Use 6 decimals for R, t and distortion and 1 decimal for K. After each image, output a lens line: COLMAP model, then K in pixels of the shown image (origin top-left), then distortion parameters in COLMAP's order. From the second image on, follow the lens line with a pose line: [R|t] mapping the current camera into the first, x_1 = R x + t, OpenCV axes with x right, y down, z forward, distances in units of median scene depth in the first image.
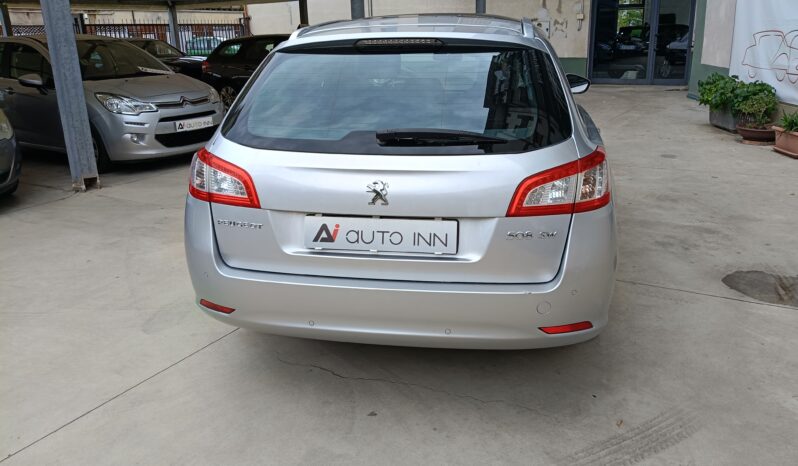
lens RADIAL K [[603.6, 0, 399.0], [0, 603.6, 233.0], [0, 0, 1]] dist [0.005840, 0.004809]
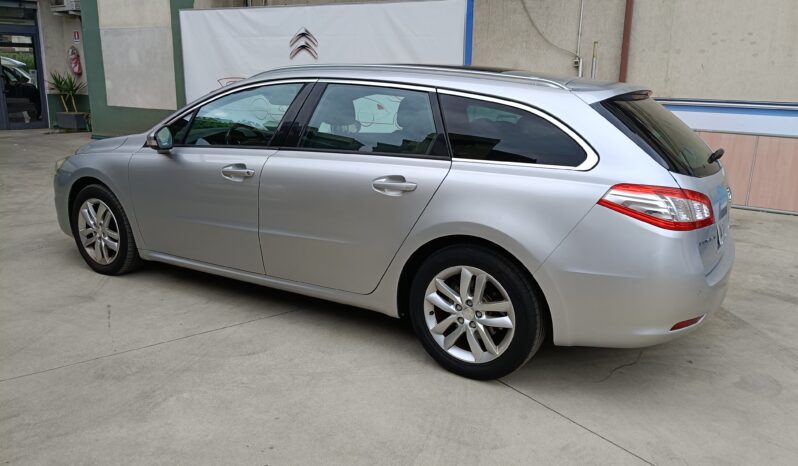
lens RADIAL K [[616.3, 0, 399.0], [0, 616.3, 233.0], [0, 0, 1]] dist [0.003070, -0.063122]
pose [[0.370593, -0.188243, 0.909519, -0.955638], [0.249497, 0.963430, 0.097741, -0.177085], [-0.894658, 0.190700, 0.404006, 0.628151]]
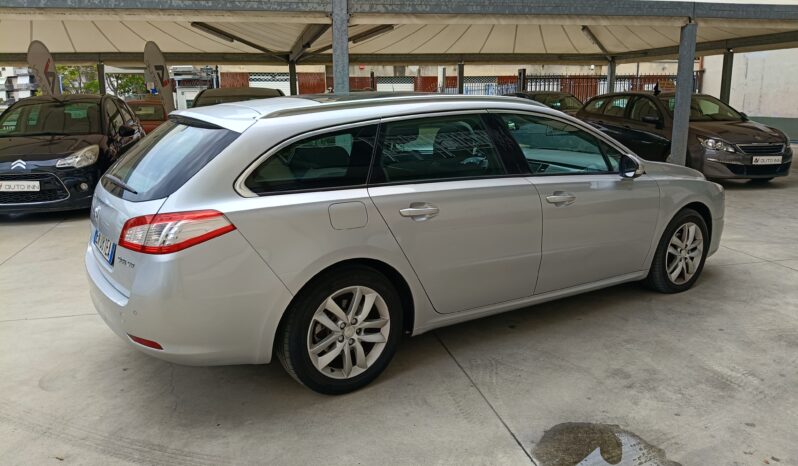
lens RADIAL K [[616.3, 0, 399.0], [0, 616.3, 233.0], [0, 0, 1]] dist [0.003070, -0.063122]
pose [[0.682277, 0.185730, -0.707109, 0.844264], [-0.240044, 0.970483, 0.023295, -0.117037], [0.690563, 0.153844, 0.706721, 0.246554]]
